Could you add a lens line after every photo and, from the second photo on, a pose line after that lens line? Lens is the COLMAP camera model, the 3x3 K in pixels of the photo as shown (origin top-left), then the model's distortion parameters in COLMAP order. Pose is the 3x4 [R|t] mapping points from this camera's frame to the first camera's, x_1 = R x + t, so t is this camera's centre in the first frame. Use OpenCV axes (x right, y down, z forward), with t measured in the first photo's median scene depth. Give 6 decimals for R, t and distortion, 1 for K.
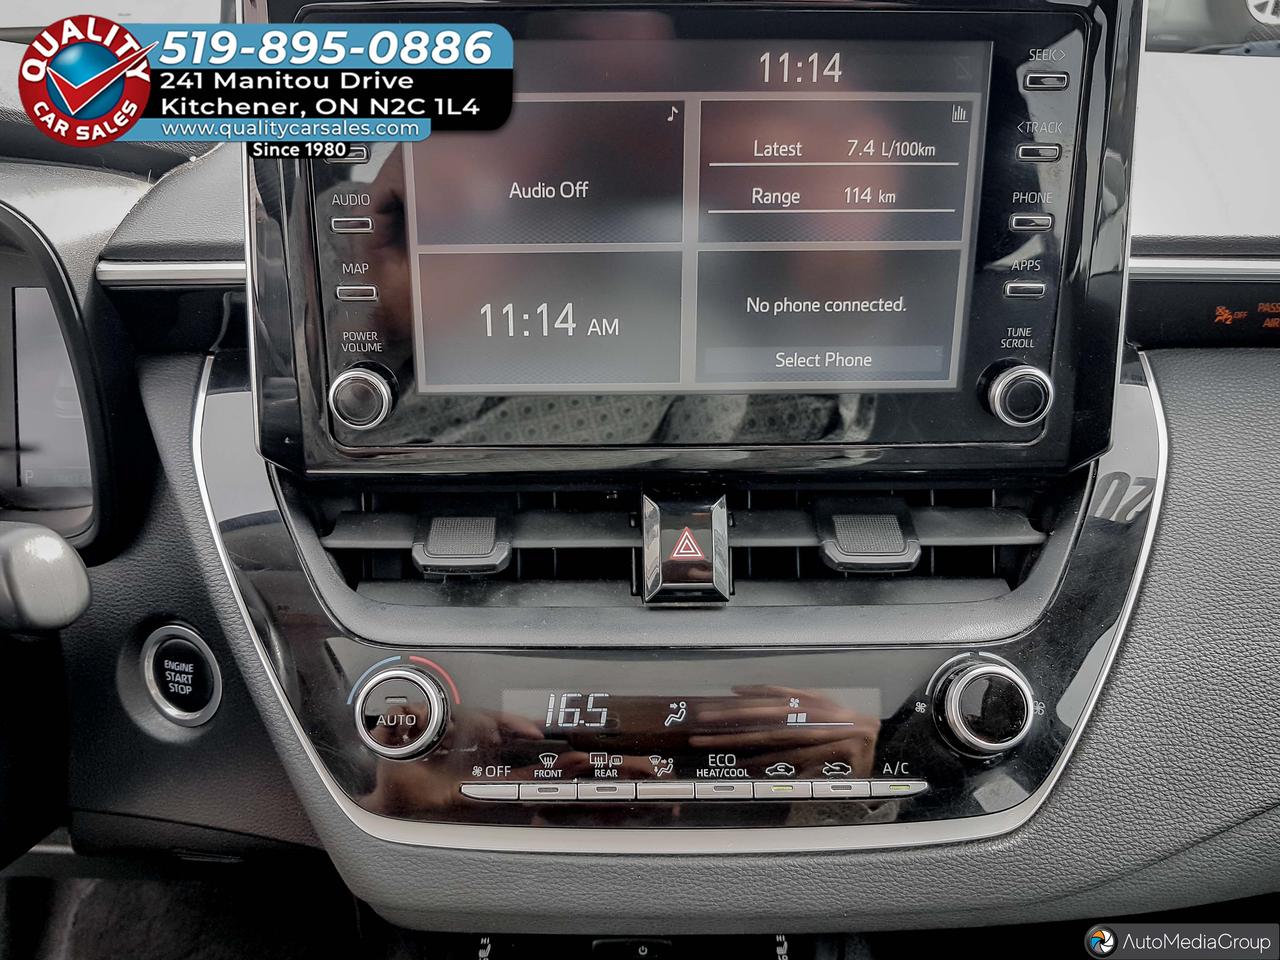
lens RADIAL K [[1062.8, 0, 620.9], [0, 1062.8, 500.0], [0, 0, 1]] dist [-0.005534, -0.031252]
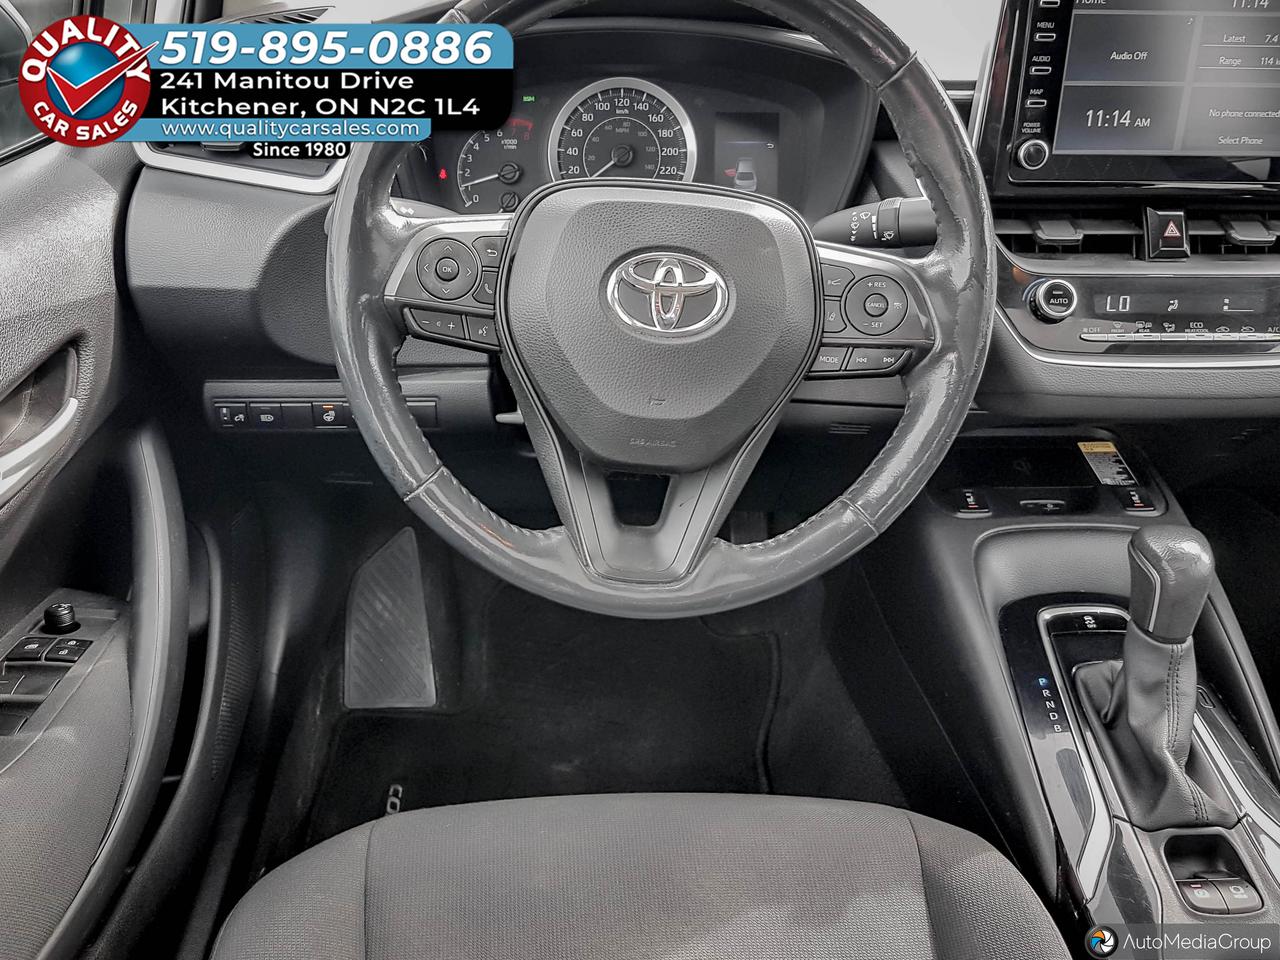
lens RADIAL K [[1154.5, 0, 592.7], [0, 1154.5, 495.6], [0, 0, 1]] dist [-0.029212, 0.000000]
pose [[0.999515, -0.005098, 0.030721, -1.184435], [0.003090, 0.997876, 0.065072, 0.427038], [-0.030987, -0.064946, 0.997408, -1.284659]]
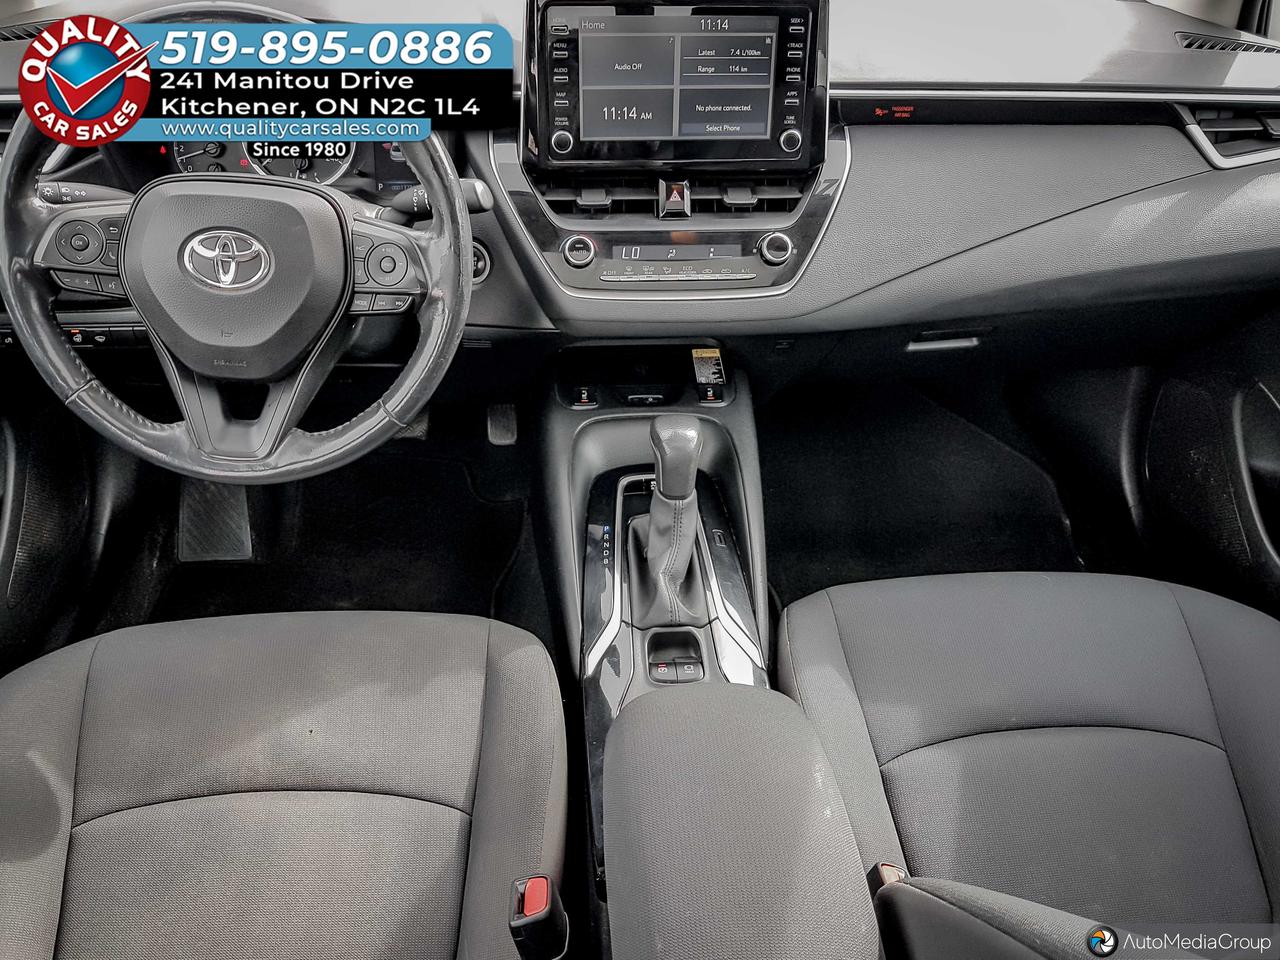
lens RADIAL K [[1062.8, 0, 632.7], [0, 1062.8, 486.6], [0, 0, 1]] dist [-0.005534, -0.031252]
pose [[0.998003, -0.020069, 0.059897, -0.243399], [0.009950, 0.986299, 0.164668, 0.348874], [-0.062381, -0.163743, 0.984529, -1.965493]]
